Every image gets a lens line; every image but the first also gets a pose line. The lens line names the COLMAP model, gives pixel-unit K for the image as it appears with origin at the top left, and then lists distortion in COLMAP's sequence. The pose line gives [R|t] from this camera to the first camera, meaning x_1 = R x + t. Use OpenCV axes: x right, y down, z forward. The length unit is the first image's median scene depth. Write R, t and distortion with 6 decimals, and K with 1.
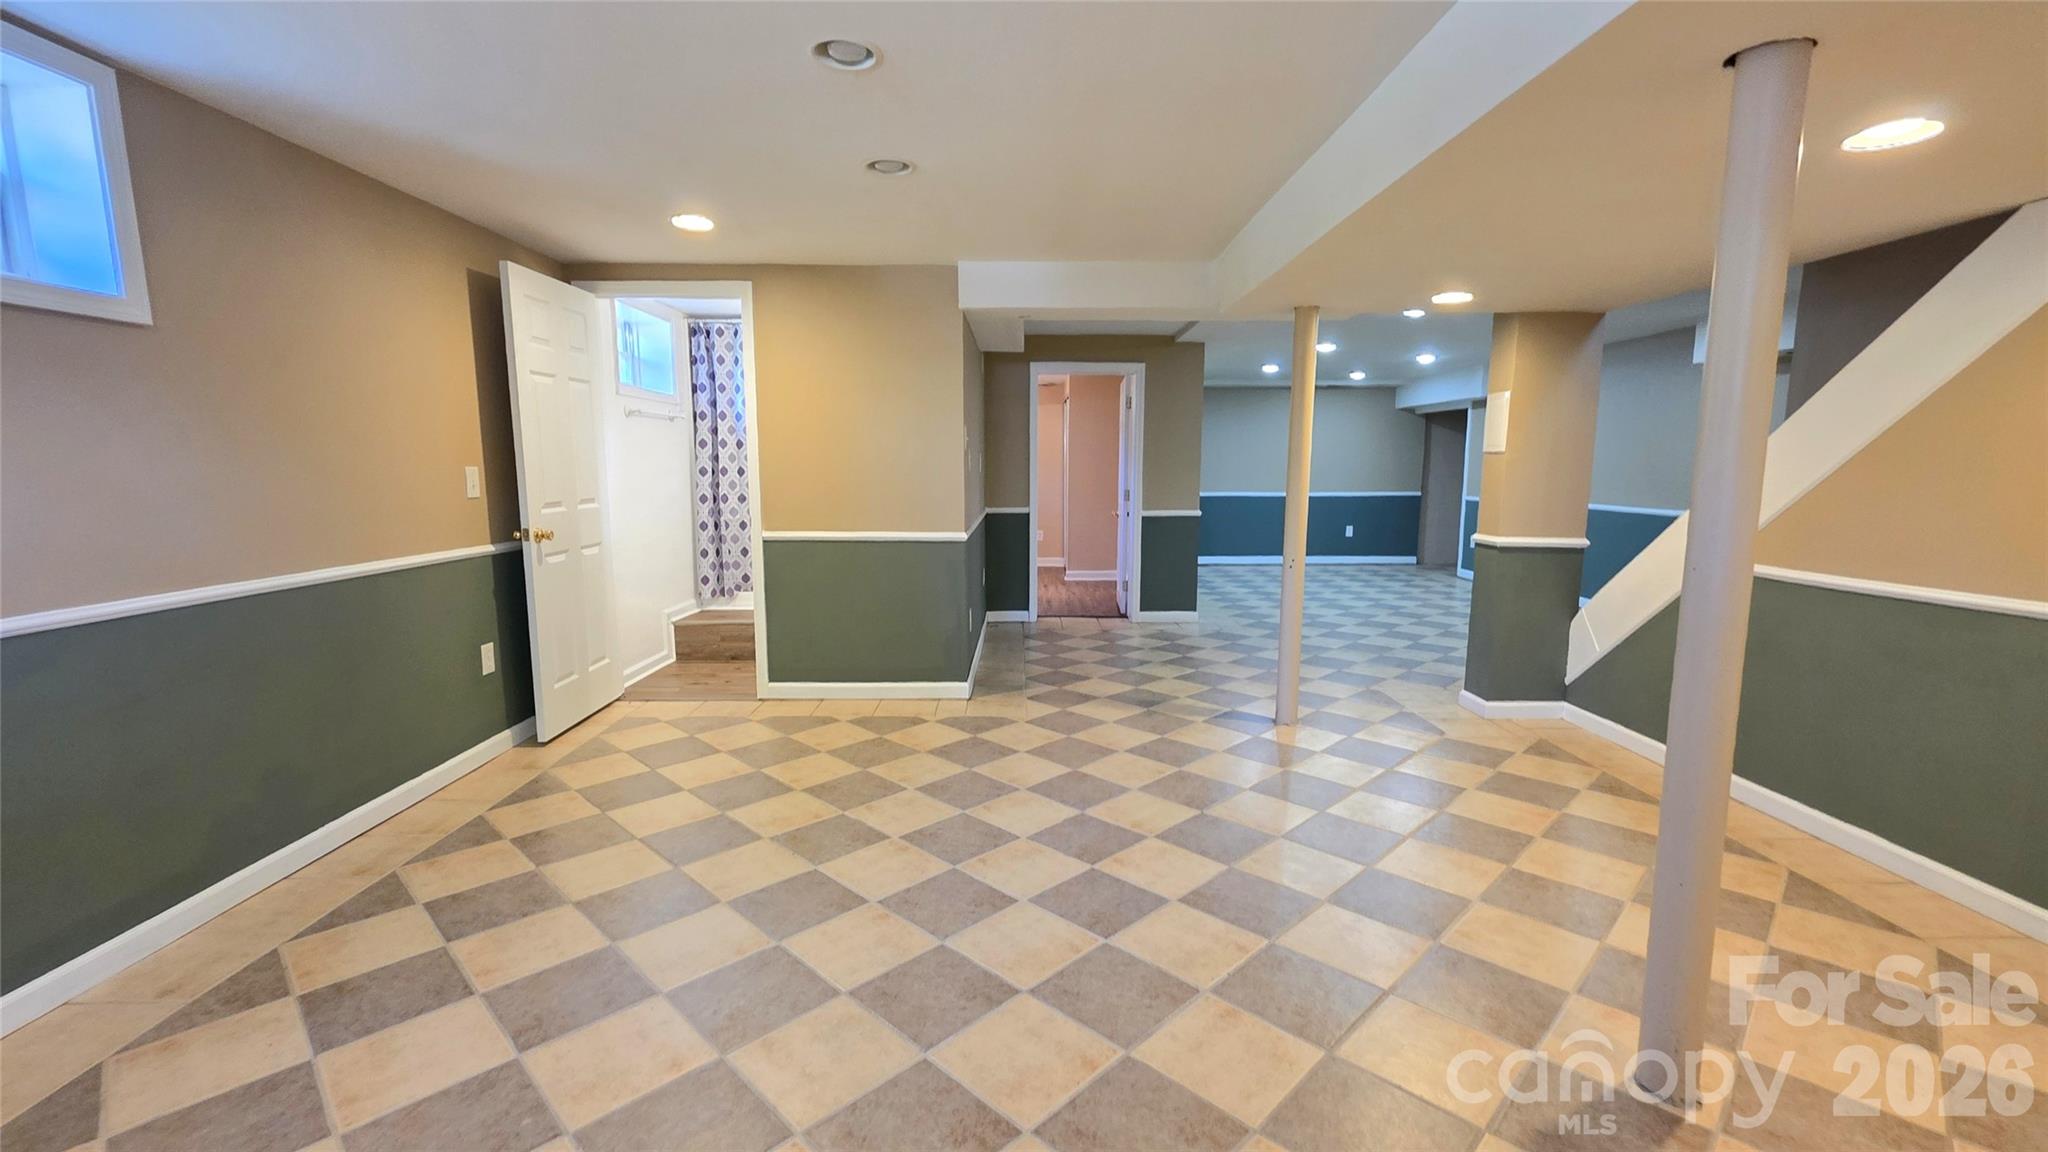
lens RADIAL K [[858.9, 0, 1031.4], [0, 858.9, 580.0], [0, 0, 1]] dist [0.003419, -0.000192]
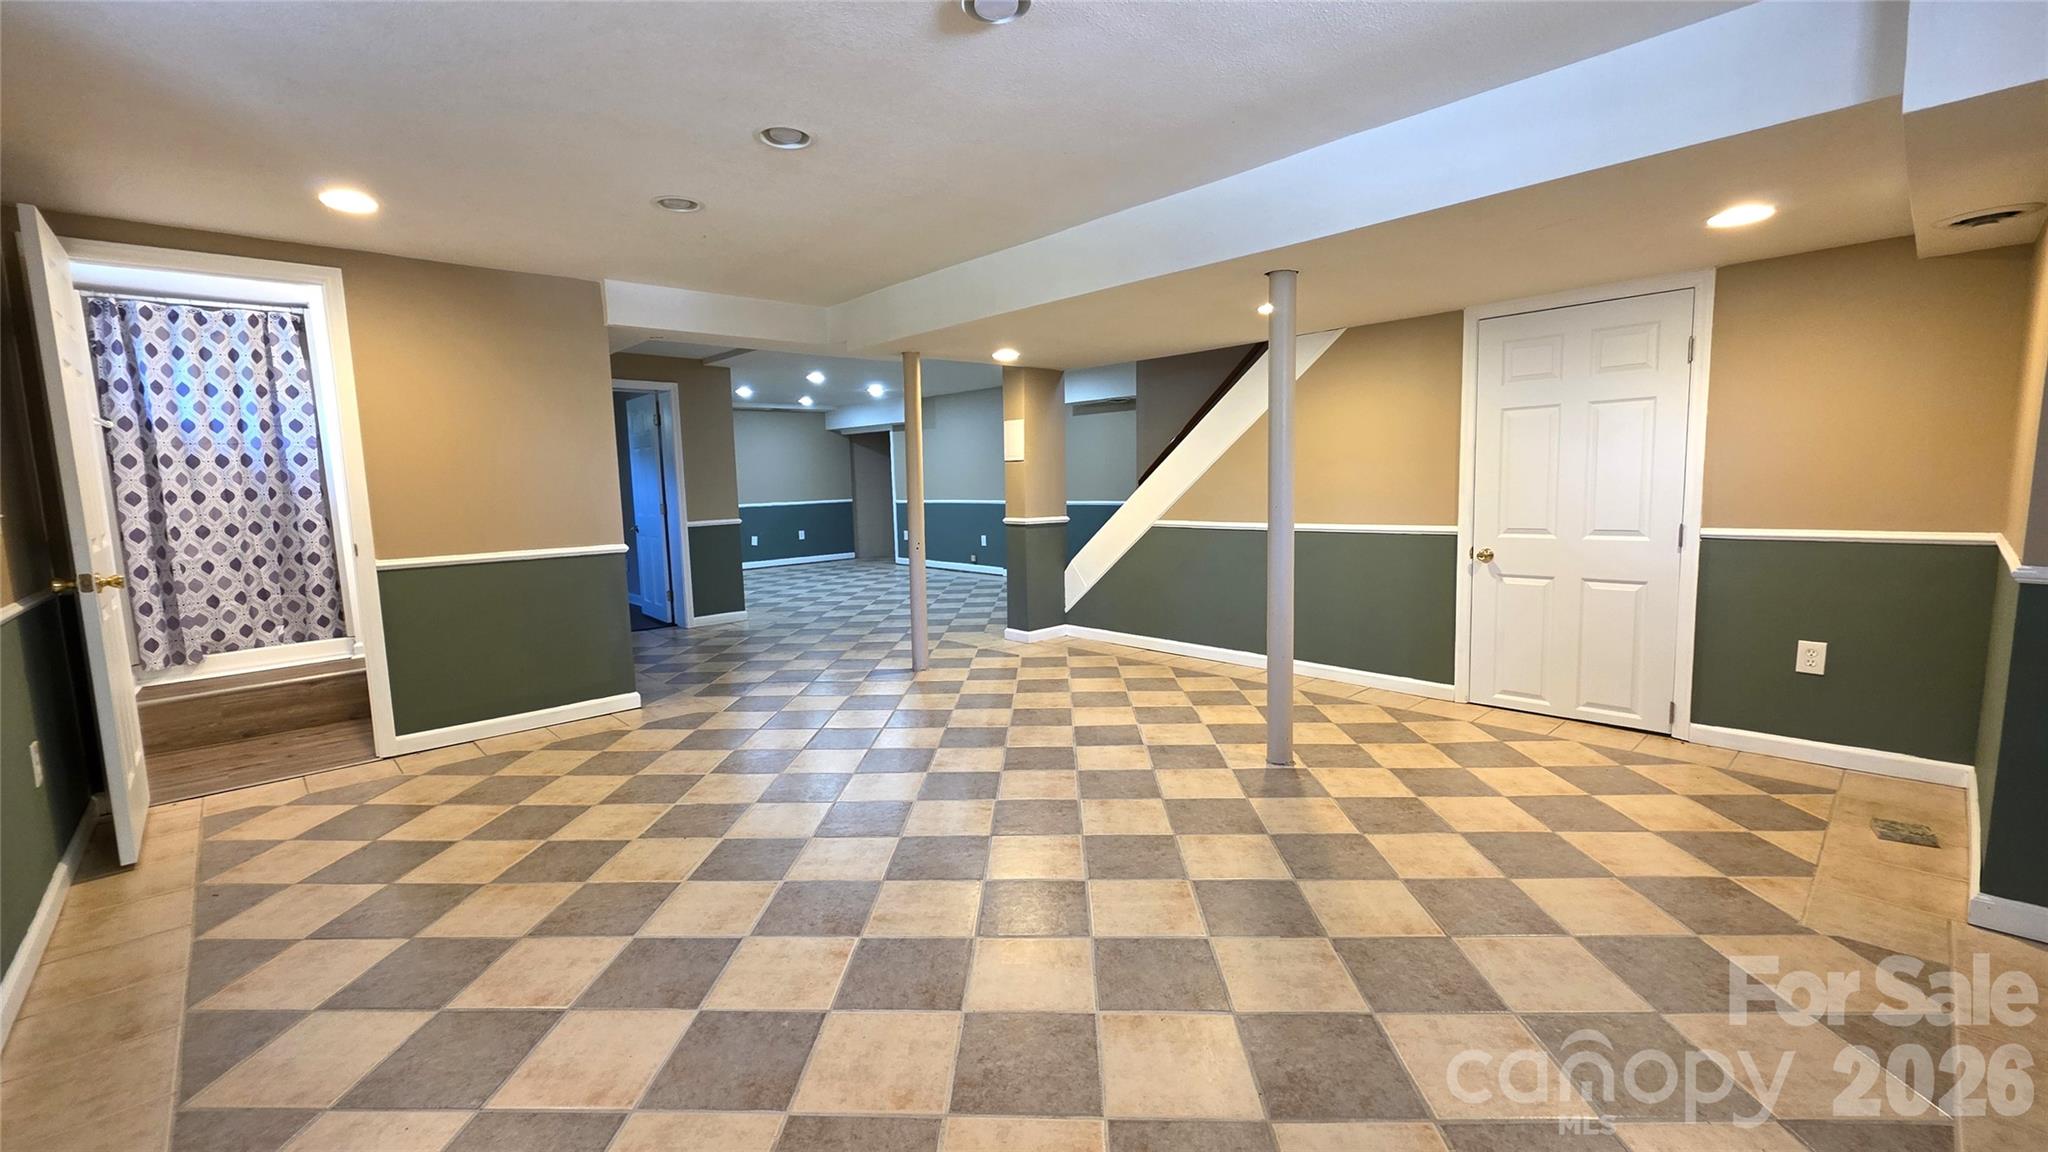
lens RADIAL K [[820.6, 0, 1015.4], [0, 820.6, 568.6], [0, 0, 1]] dist [0.007466, -0.002142]
pose [[0.745133, -0.095233, 0.660081, -0.288101], [0.114453, 0.993328, 0.014111, 0.009754], [-0.657021, 0.065034, 0.751062, -0.025214]]
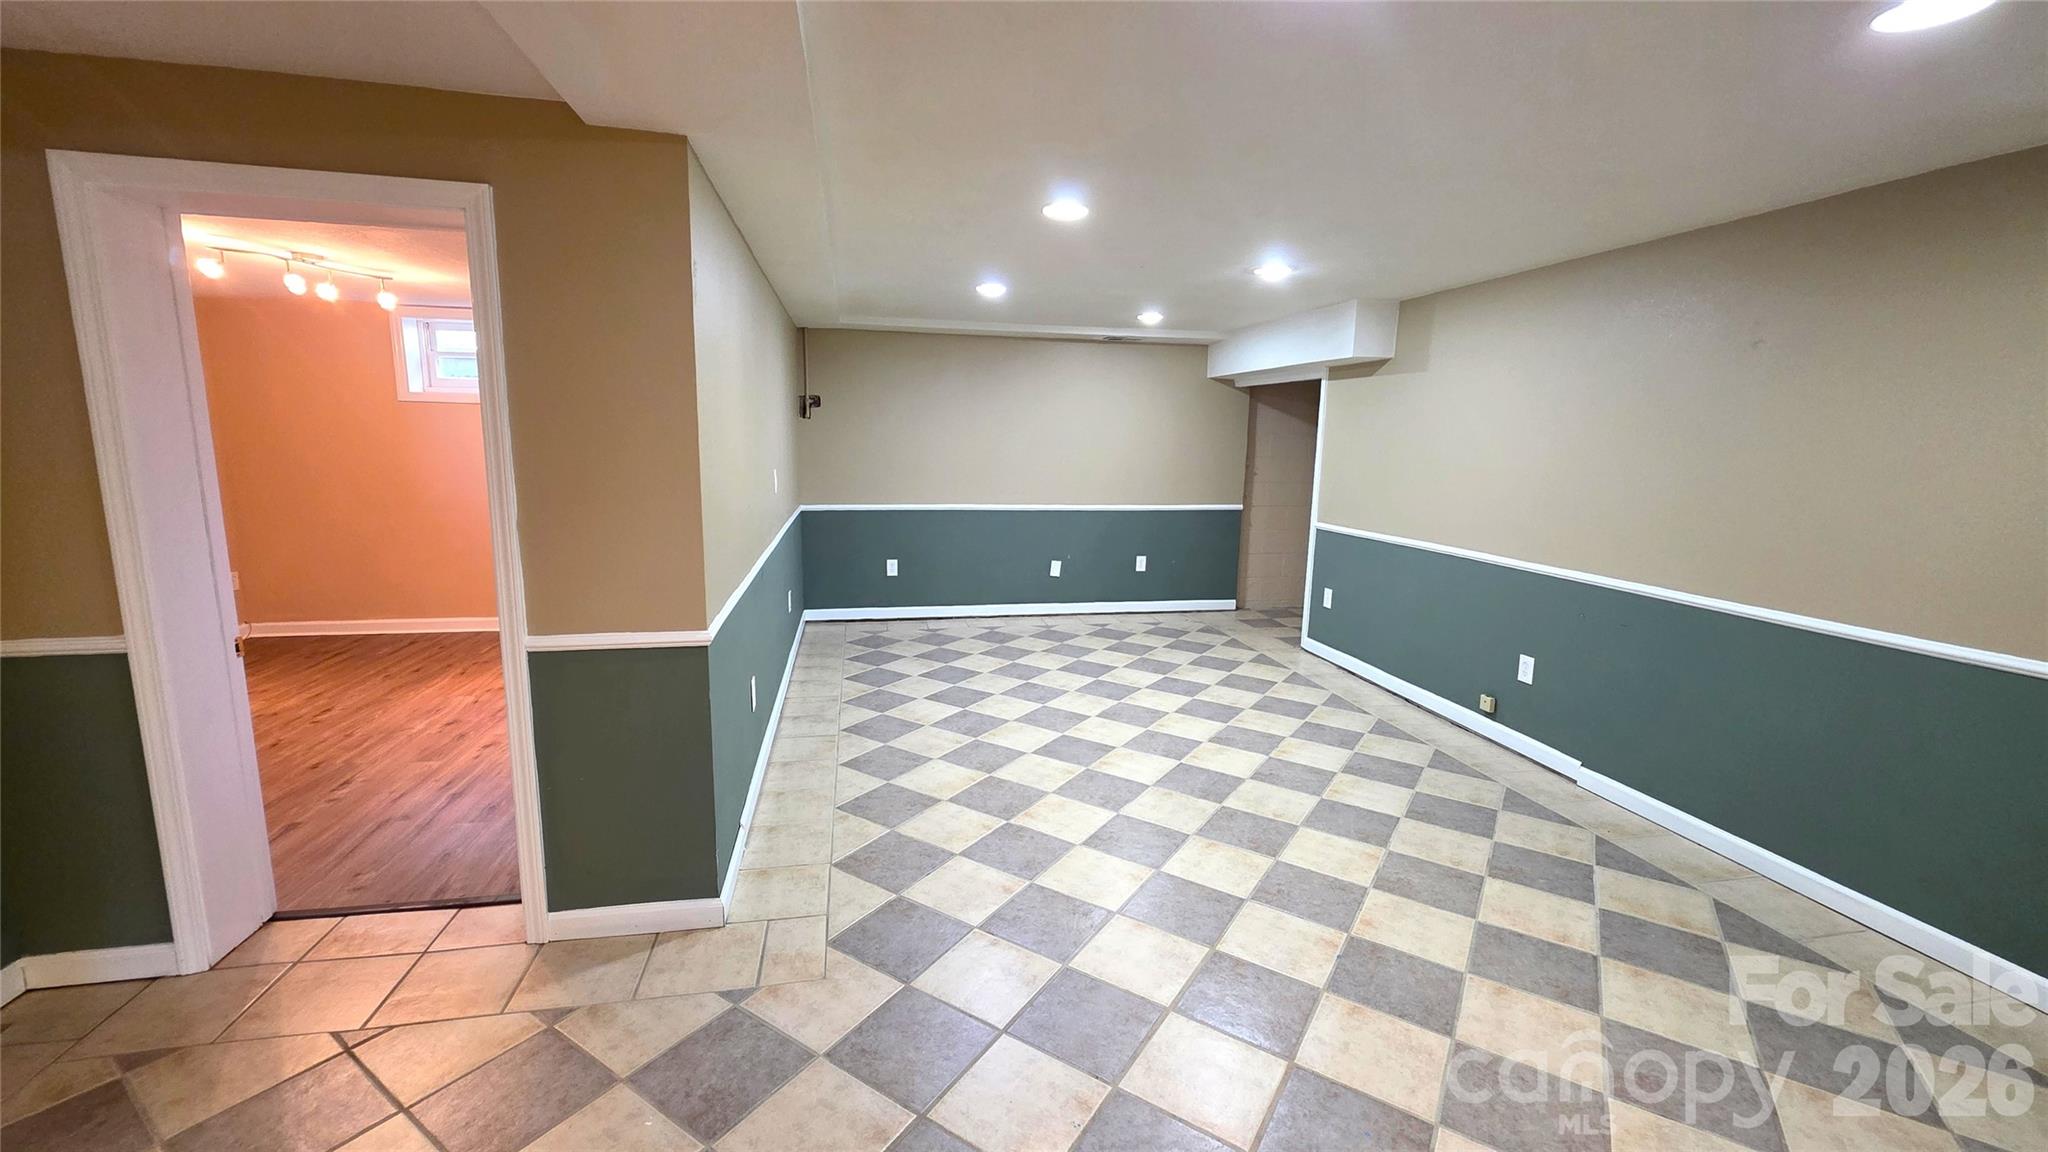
lens RADIAL K [[820.6, 0, 1018.8], [0, 820.6, 566.7], [0, 0, 1]] dist [0.007466, -0.002142]
pose [[0.983125, -0.011240, 0.182588, 0.318930], [0.006567, 0.999636, 0.026177, -0.139550], [-0.182816, -0.024536, 0.982841, 0.779551]]
